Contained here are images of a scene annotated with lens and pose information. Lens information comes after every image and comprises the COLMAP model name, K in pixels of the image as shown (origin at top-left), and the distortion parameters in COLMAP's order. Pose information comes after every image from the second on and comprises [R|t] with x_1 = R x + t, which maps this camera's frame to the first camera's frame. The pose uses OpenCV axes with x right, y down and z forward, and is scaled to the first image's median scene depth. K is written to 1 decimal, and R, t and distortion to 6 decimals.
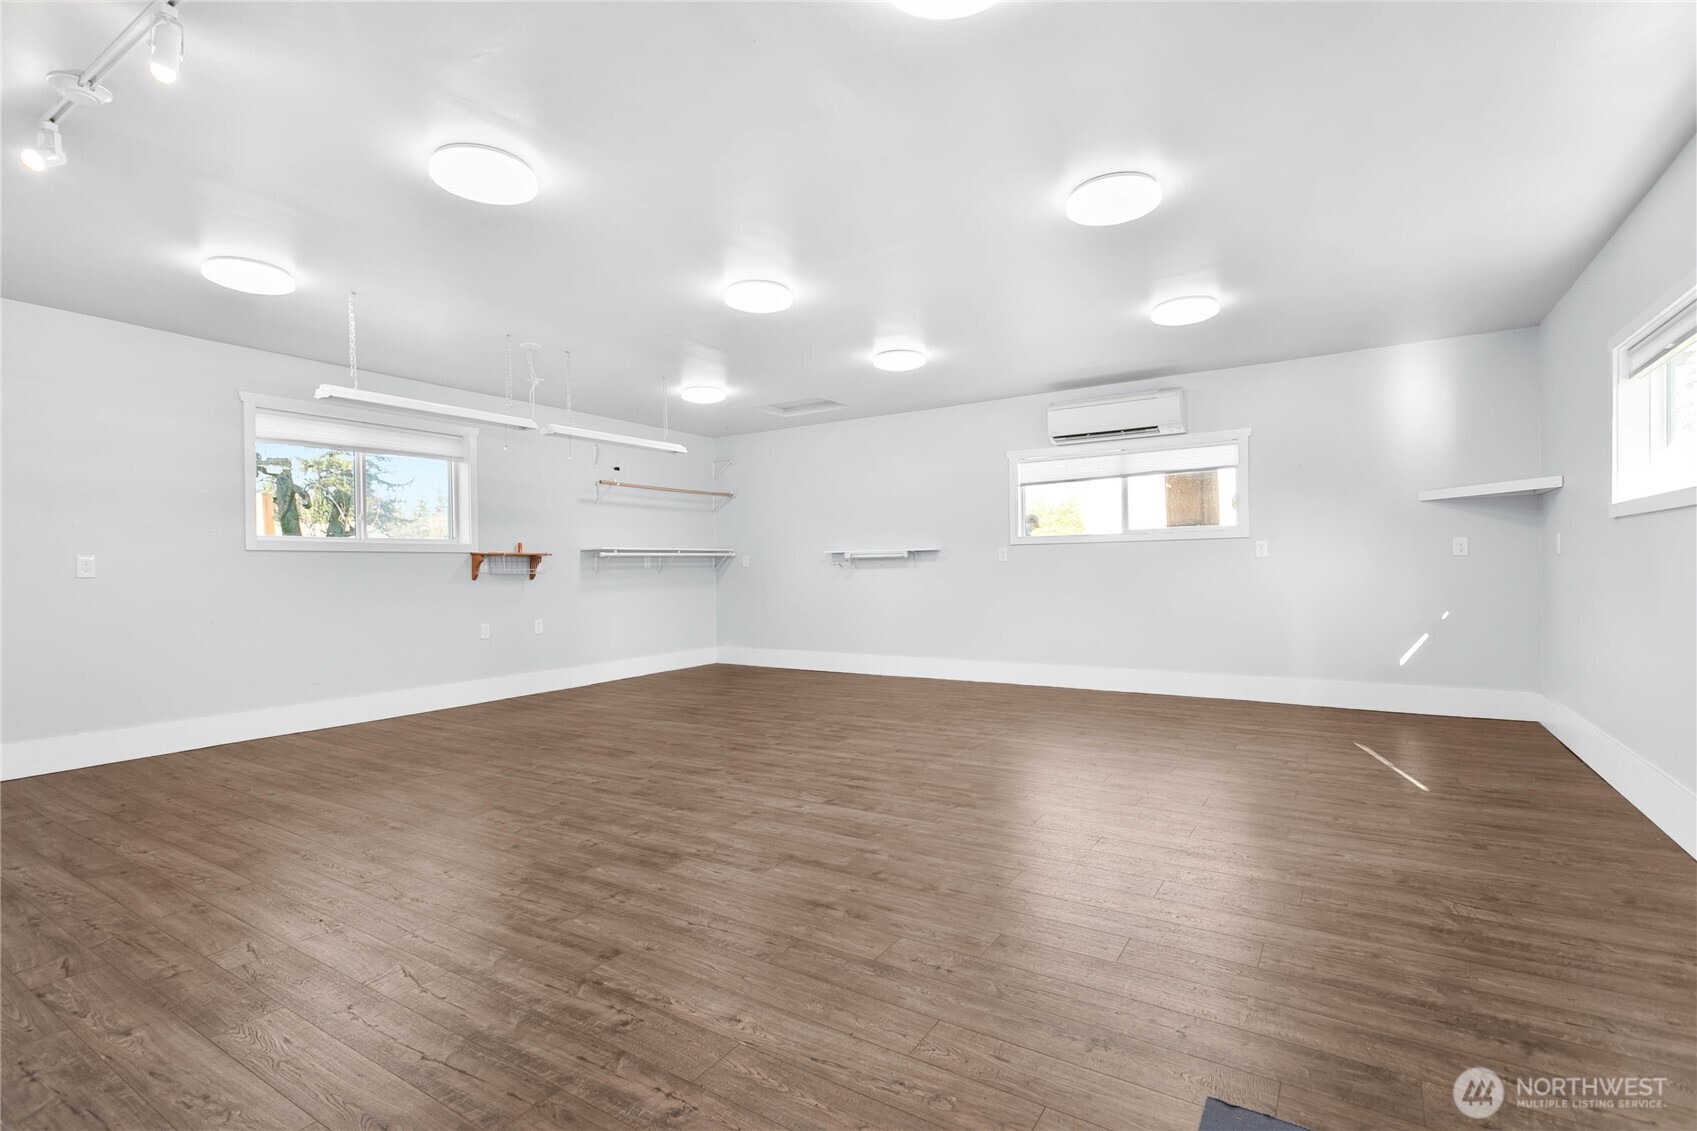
lens RADIAL K [[806.3, 0, 850.0], [0, 806.3, 567.0], [0, 0, 1]] dist [0.003767, 0.000082]
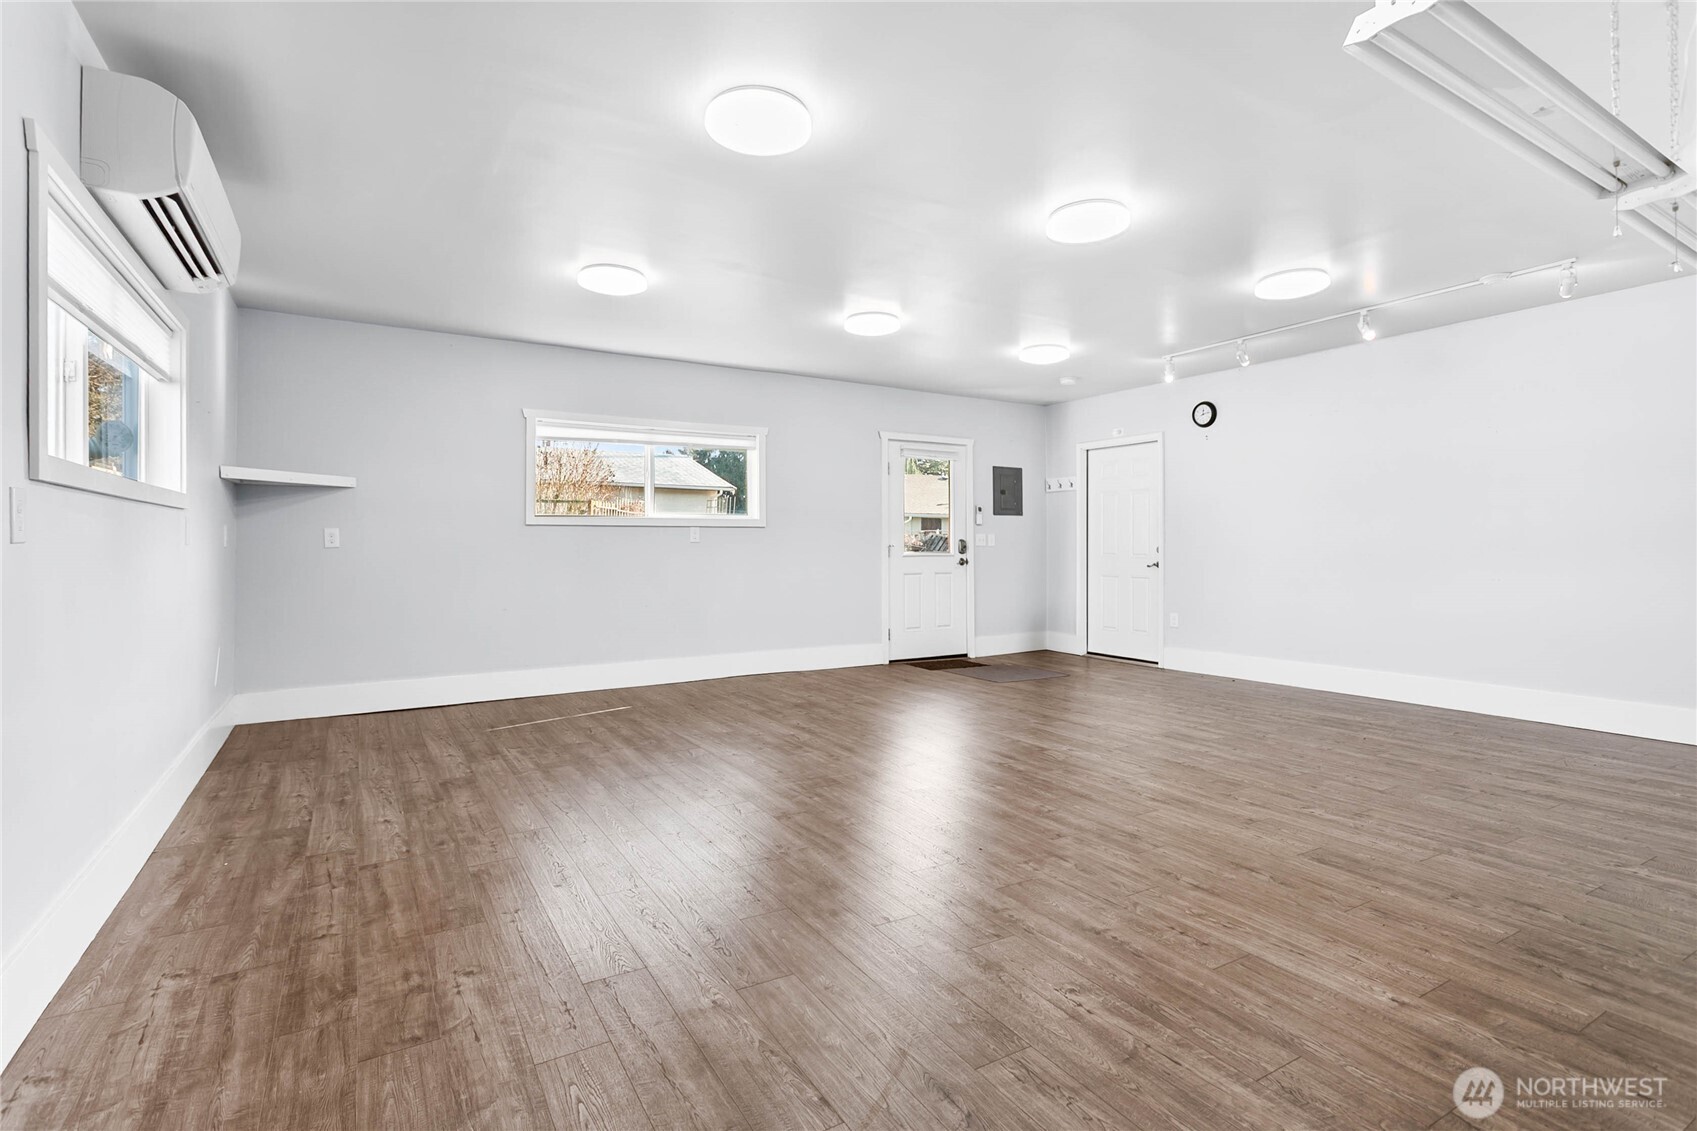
lens RADIAL K [[806.3, 0, 859.2], [0, 806.3, 555.1], [0, 0, 1]] dist [0.003767, 0.000082]
pose [[-0.894333, -0.008223, 0.447327, -0.270161], [-0.004030, 0.999939, 0.010325, 0.005705], [-0.447384, 0.007431, -0.894311, 1.908245]]
